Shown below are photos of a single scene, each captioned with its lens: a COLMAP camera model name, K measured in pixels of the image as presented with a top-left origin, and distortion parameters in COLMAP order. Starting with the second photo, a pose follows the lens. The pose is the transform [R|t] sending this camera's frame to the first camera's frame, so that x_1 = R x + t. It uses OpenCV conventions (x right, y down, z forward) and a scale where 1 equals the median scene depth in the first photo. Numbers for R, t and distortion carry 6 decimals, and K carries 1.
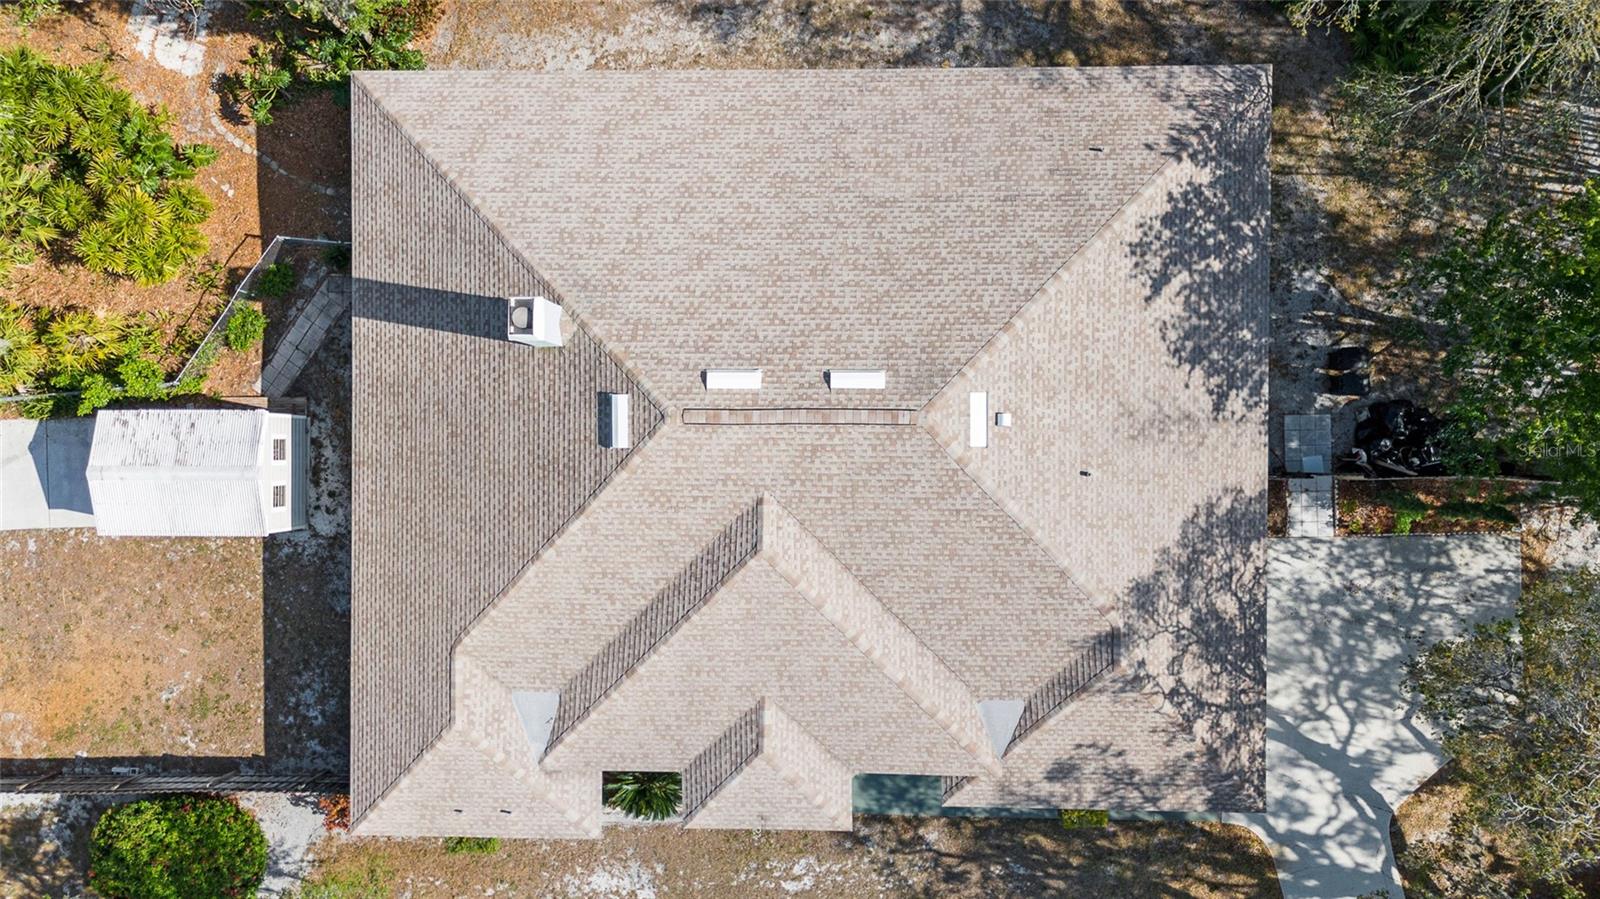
lens RADIAL K [[1166.2, 0, 800.0], [0, 1166.2, 446.9], [0, 0, 1]] dist [0.023296, -0.001811]
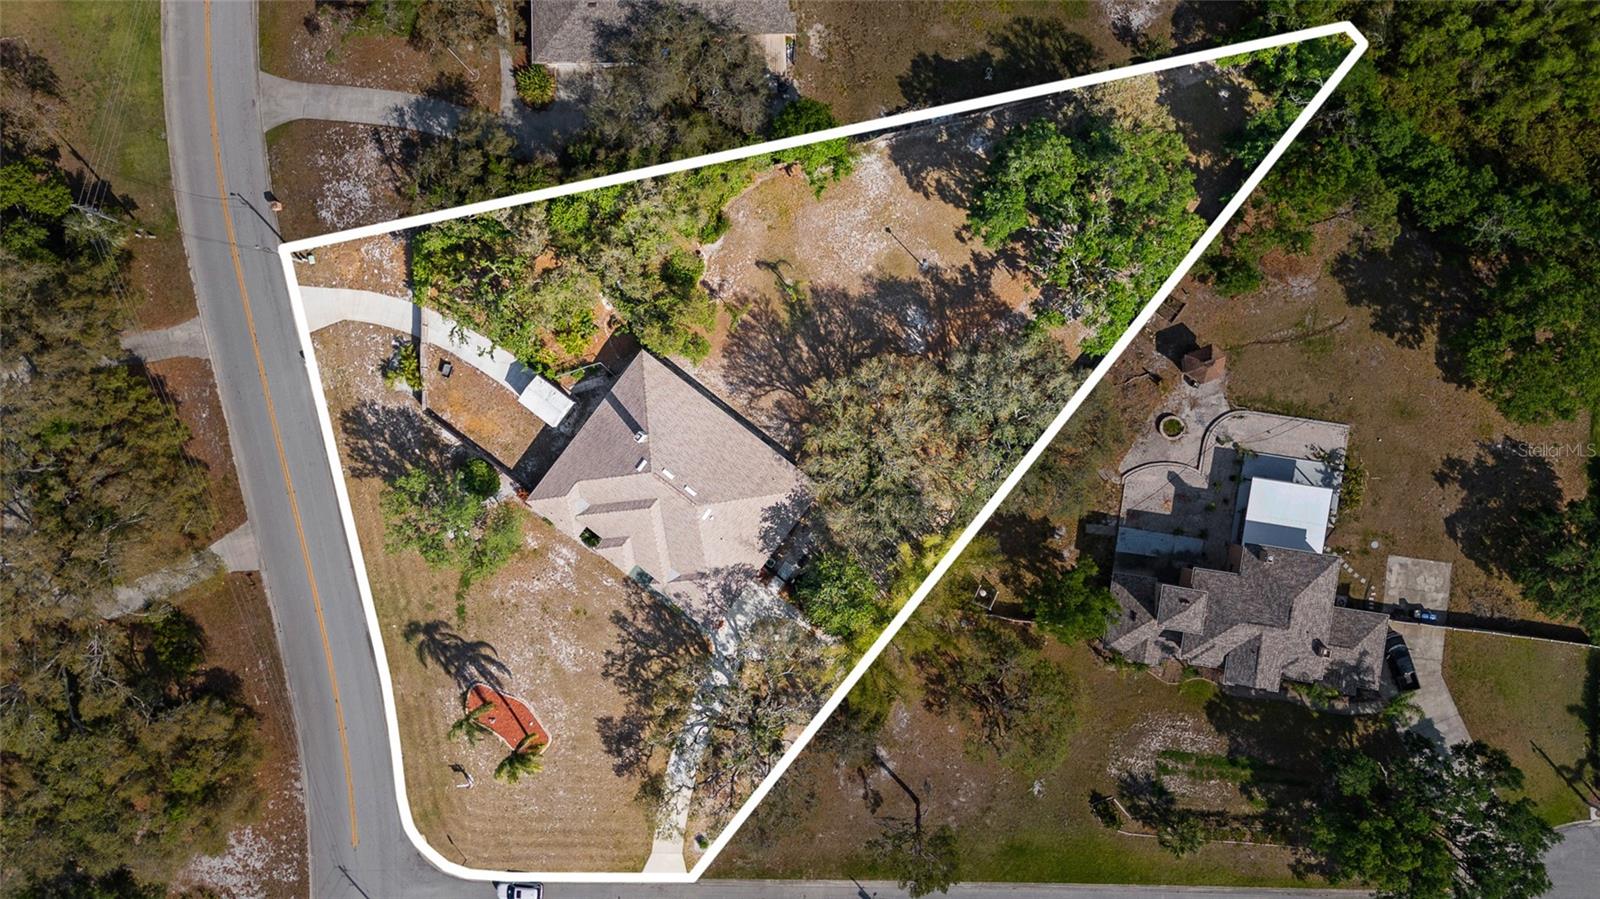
lens RADIAL K [[1166.2, 0, 791.5], [0, 1166.2, 447.4], [0, 0, 1]] dist [0.023296, -0.001811]
pose [[0.797026, 0.603874, 0.009217, 0.179562], [-0.603889, 0.796653, 0.025734, -0.446485], [0.008197, -0.026076, 0.999626, -2.852747]]
